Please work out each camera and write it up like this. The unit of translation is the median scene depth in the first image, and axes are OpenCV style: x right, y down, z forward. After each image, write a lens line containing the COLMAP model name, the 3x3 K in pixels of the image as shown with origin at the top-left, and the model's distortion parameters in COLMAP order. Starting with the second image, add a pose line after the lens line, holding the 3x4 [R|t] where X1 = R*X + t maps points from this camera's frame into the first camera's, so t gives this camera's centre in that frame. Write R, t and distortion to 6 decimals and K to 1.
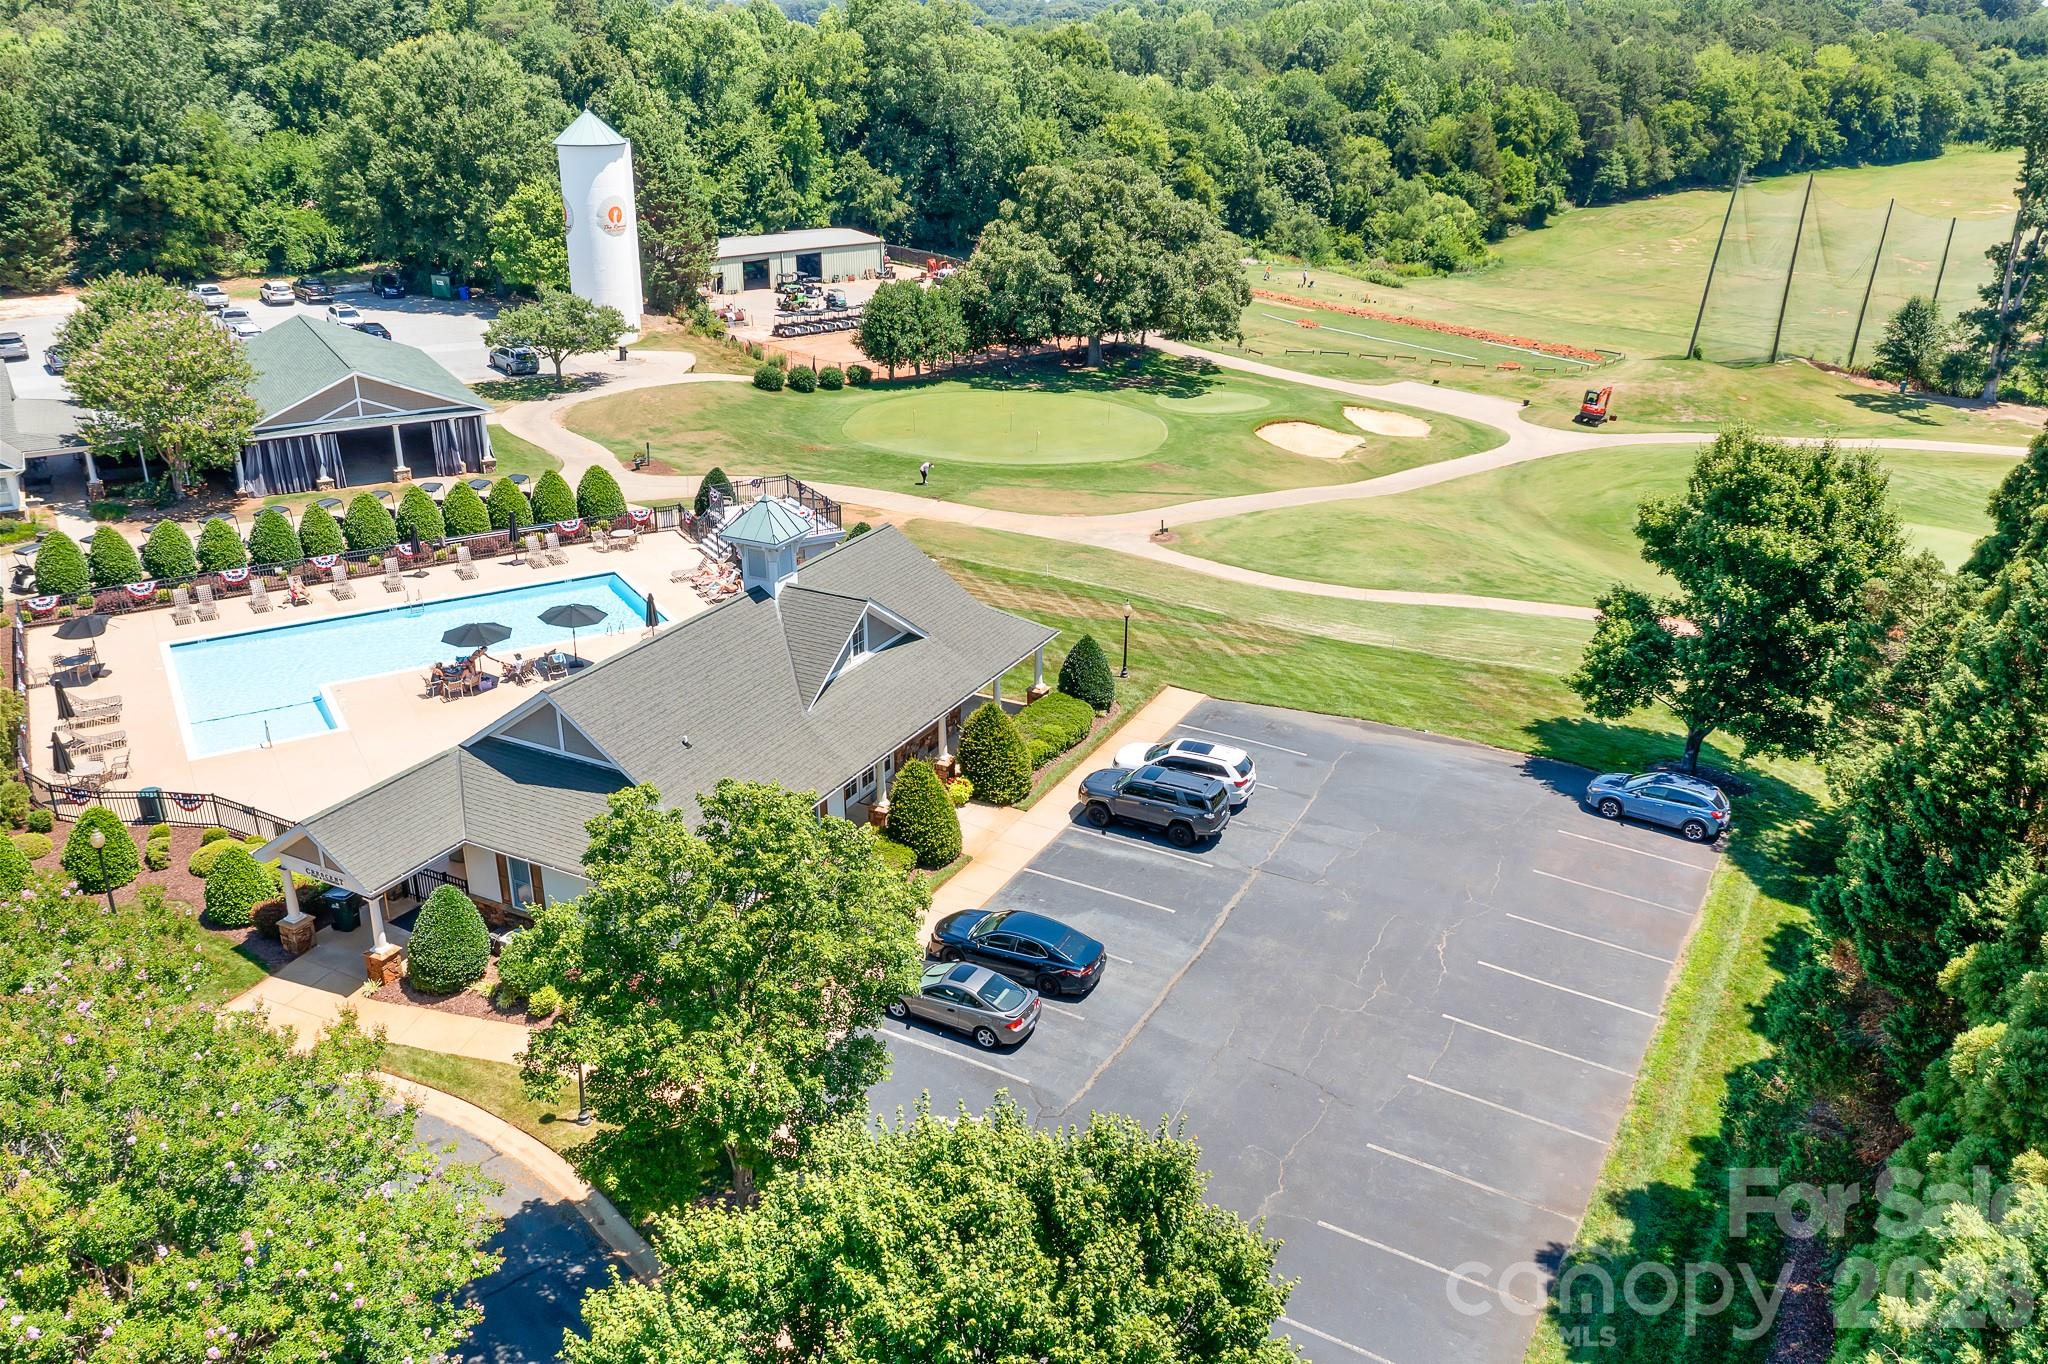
lens RADIAL K [[1651.1, 0, 1009.0], [0, 1651.1, 684.7], [0, 0, 1]] dist [-0.012115, 0.003562]
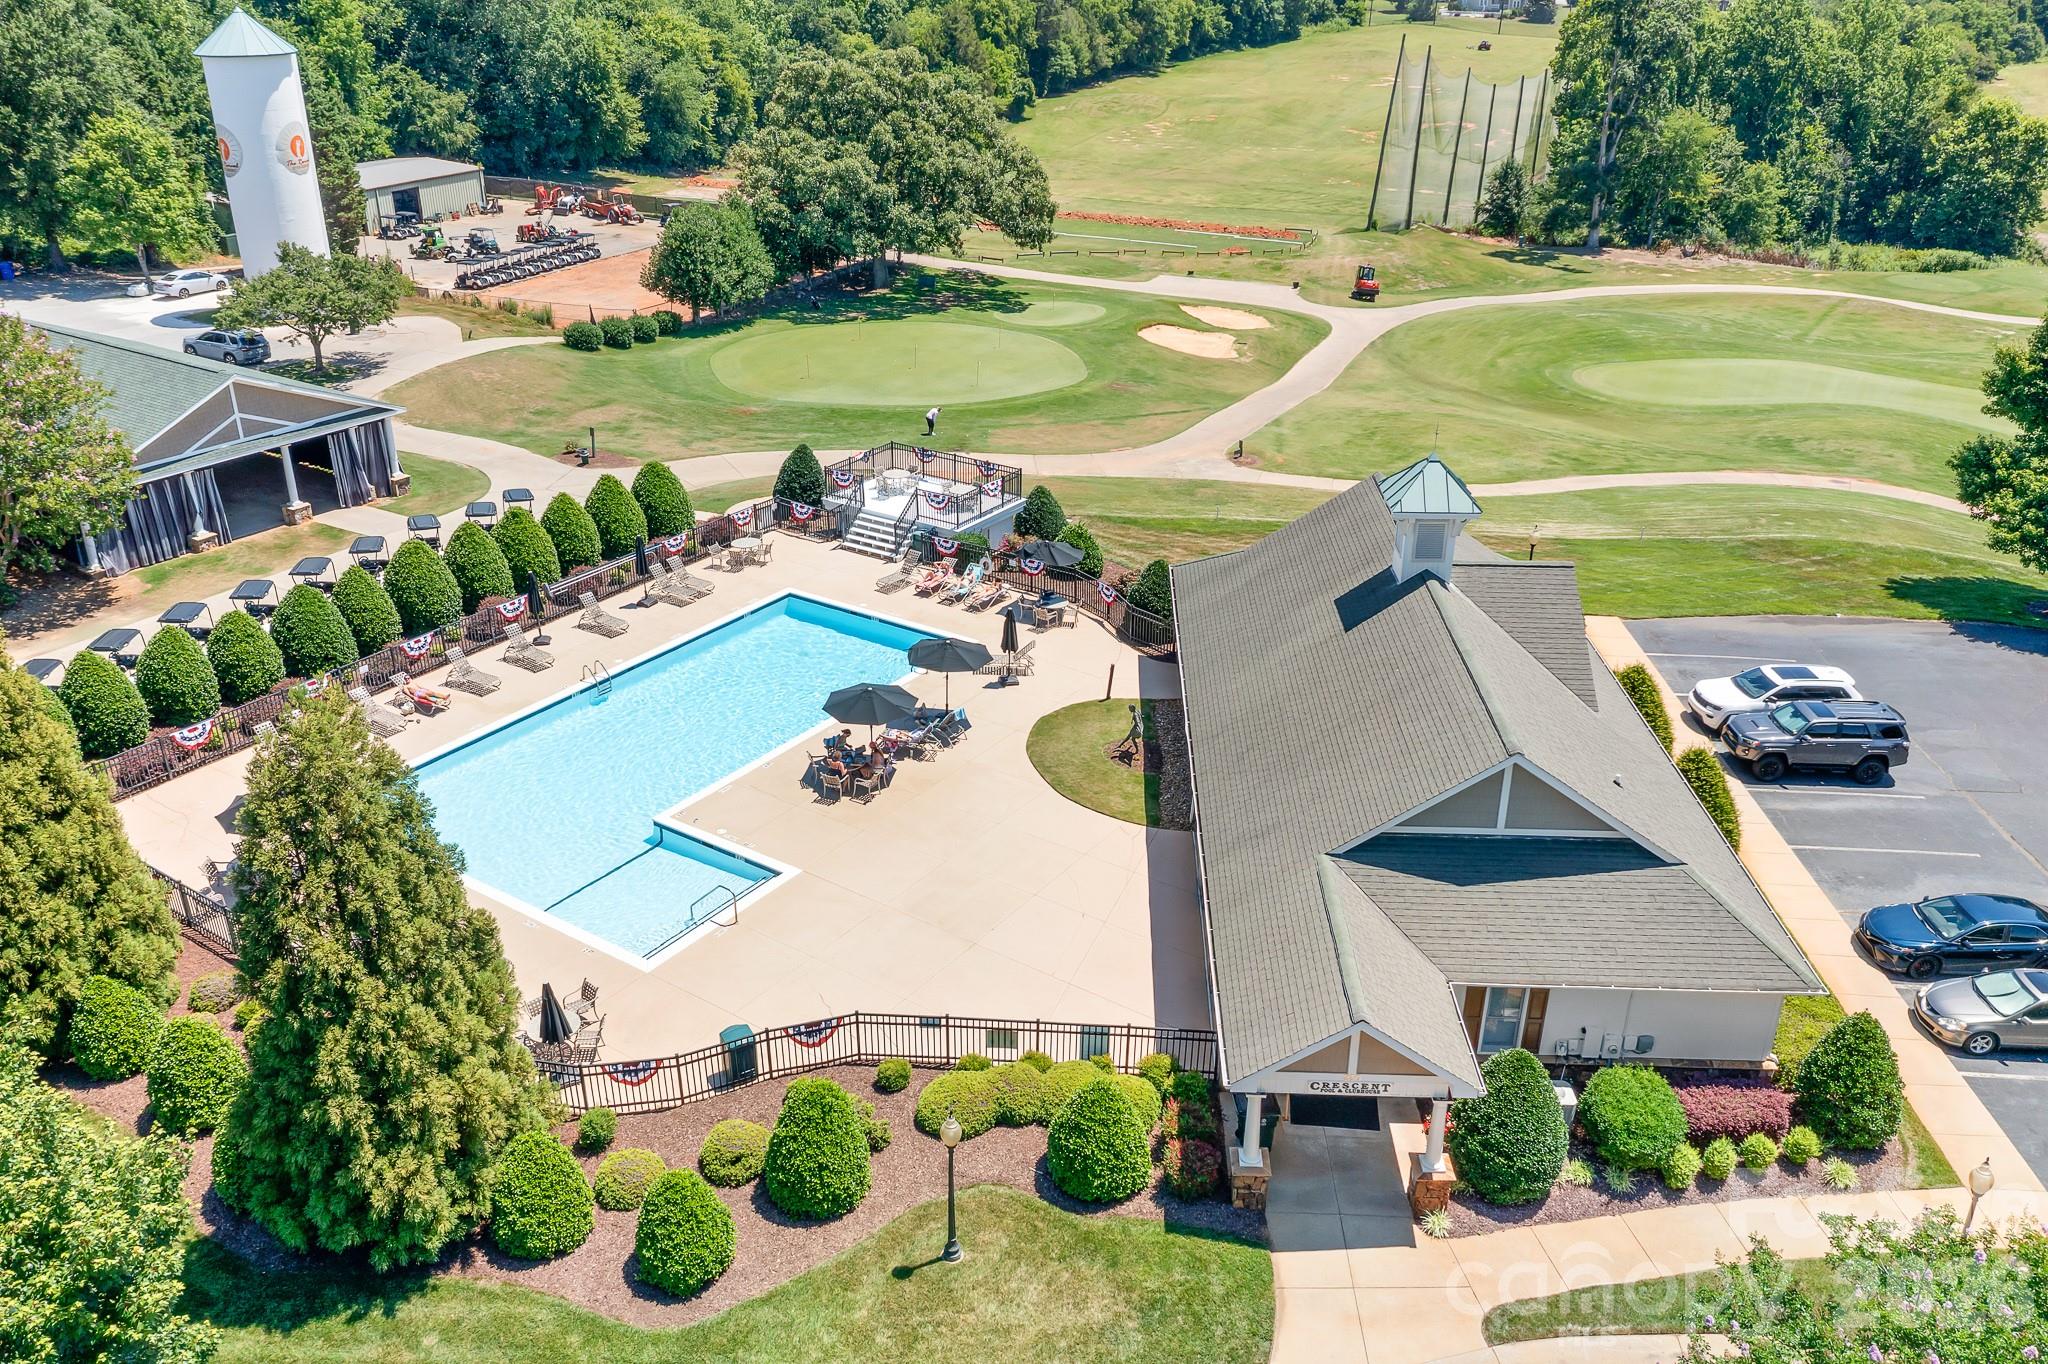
lens RADIAL K [[1651.1, 0, 1009.0], [0, 1651.1, 684.7], [0, 0, 1]] dist [-0.012115, 0.003562]
pose [[0.903364, -0.184040, 0.387380, -0.242571], [0.165586, 0.982879, 0.080813, -0.038576], [-0.395620, -0.008859, 0.918371, 0.137361]]
